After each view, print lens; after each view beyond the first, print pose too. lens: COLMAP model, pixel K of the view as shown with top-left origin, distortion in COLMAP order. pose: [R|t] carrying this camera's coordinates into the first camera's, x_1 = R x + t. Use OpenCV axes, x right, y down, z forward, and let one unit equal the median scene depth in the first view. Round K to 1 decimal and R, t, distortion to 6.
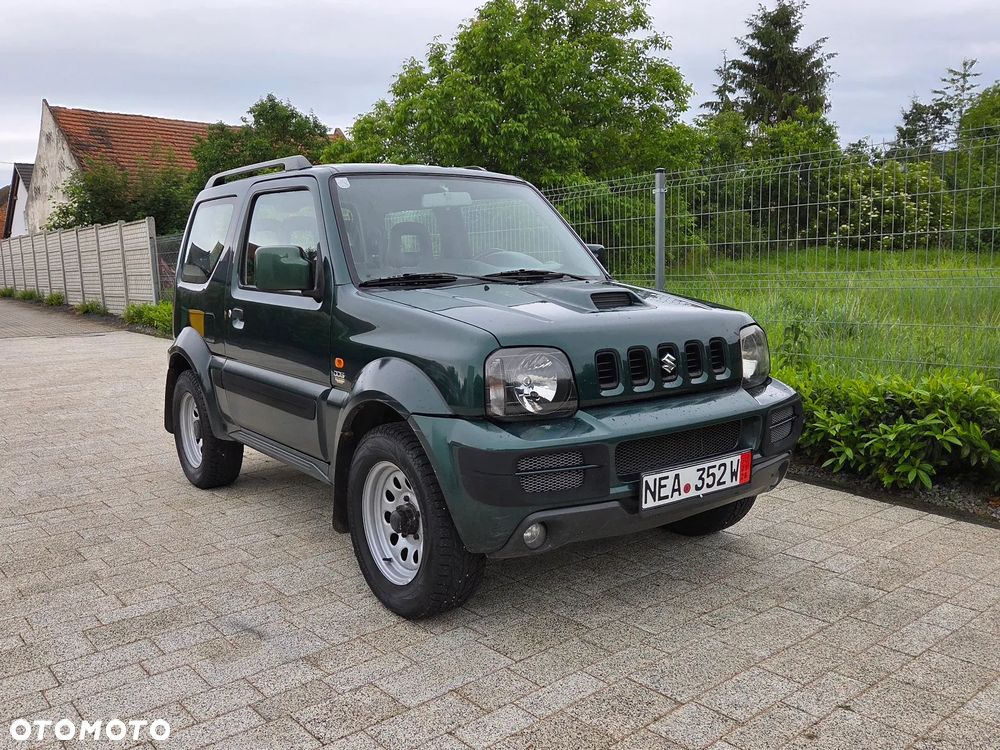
lens RADIAL K [[843.0, 0, 493.2], [0, 843.0, 374.8], [0, 0, 1]] dist [0.060651, -0.043234]
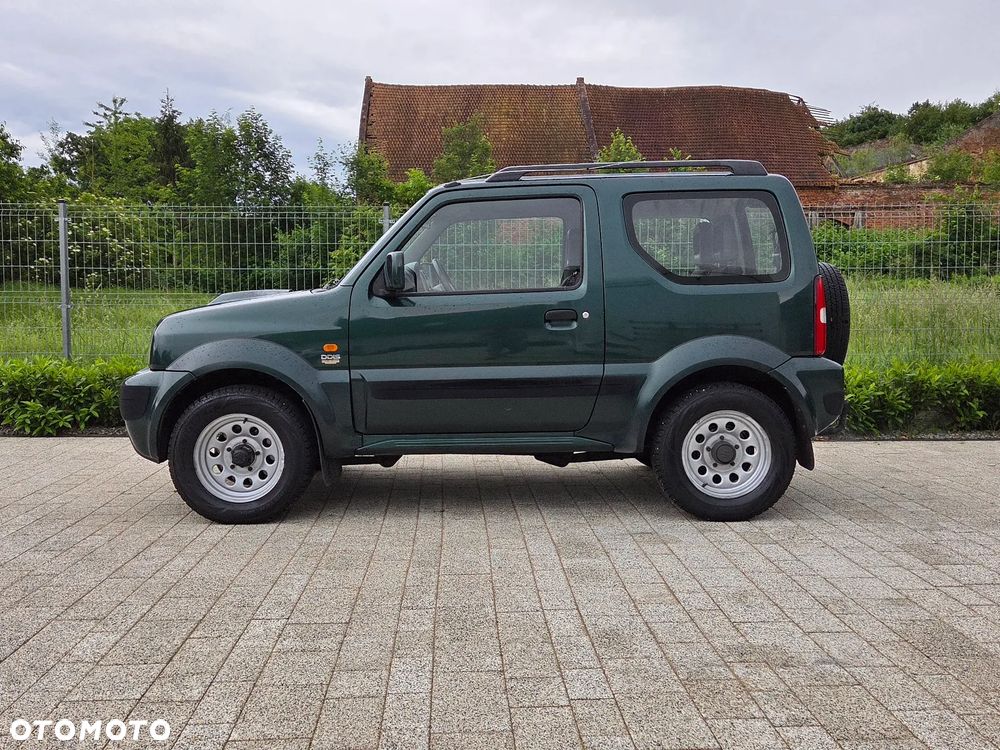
lens RADIAL K [[976.9, 0, 500.0], [0, 976.9, 375.0], [0, 0, 1]] dist [0.096891, -0.119279]
pose [[0.596883, -0.038253, 0.801416, -0.233909], [0.088097, 0.995948, -0.018075, 0.008064], [-0.797477, 0.081391, 0.597835, 0.030253]]
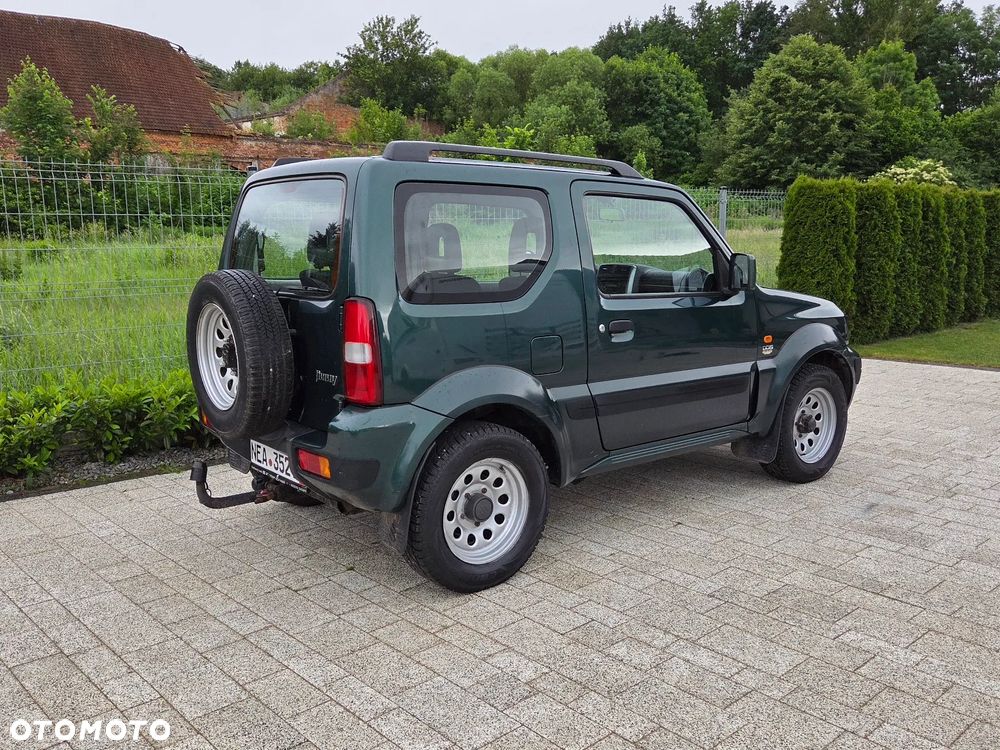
lens RADIAL K [[867.7, 0, 502.7], [0, 867.7, 382.1], [0, 0, 1]] dist [0.080275, -0.081029]
pose [[-0.057254, -0.145380, 0.987718, -0.248241], [0.135399, 0.979069, 0.151956, -0.034739], [-0.989136, 0.142436, -0.036371, 0.235309]]
